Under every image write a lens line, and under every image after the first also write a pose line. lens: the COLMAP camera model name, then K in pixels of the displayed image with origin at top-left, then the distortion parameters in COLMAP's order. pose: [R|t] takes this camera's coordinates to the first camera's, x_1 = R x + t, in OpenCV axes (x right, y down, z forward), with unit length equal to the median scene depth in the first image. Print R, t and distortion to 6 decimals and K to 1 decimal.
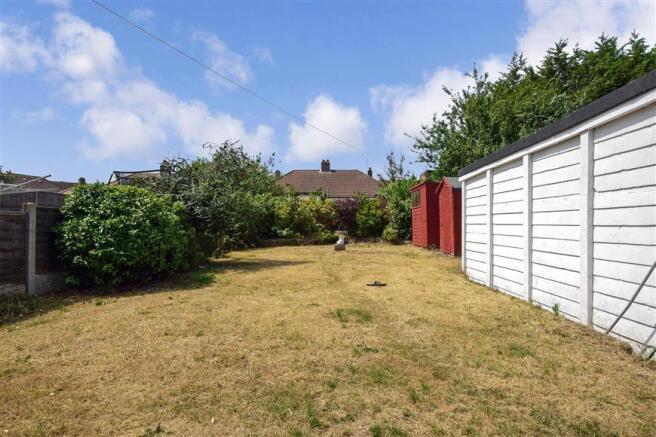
lens RADIAL K [[400.8, 0, 328.0], [0, 400.8, 218.5], [0, 0, 1]] dist [-0.001104, 0.001340]
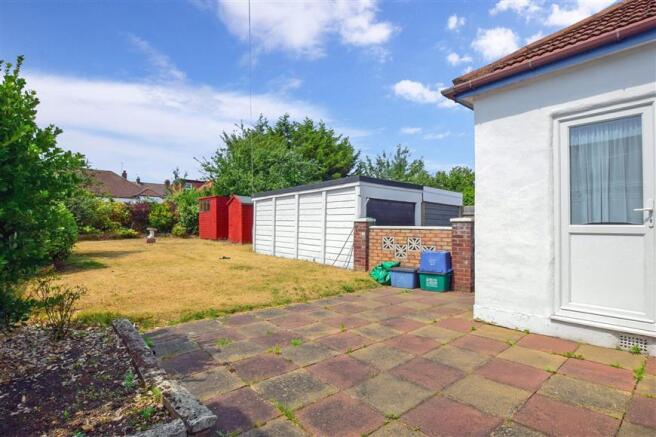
lens RADIAL K [[317.0, 0, 328.0], [0, 317.0, 218.5], [0, 0, 1]] dist [0.000153, 0.000008]
pose [[0.759696, 0.024535, 0.649815, -0.164380], [-0.025034, 0.999651, -0.008476, -0.005621], [-0.649796, -0.009828, 0.760045, -0.140900]]
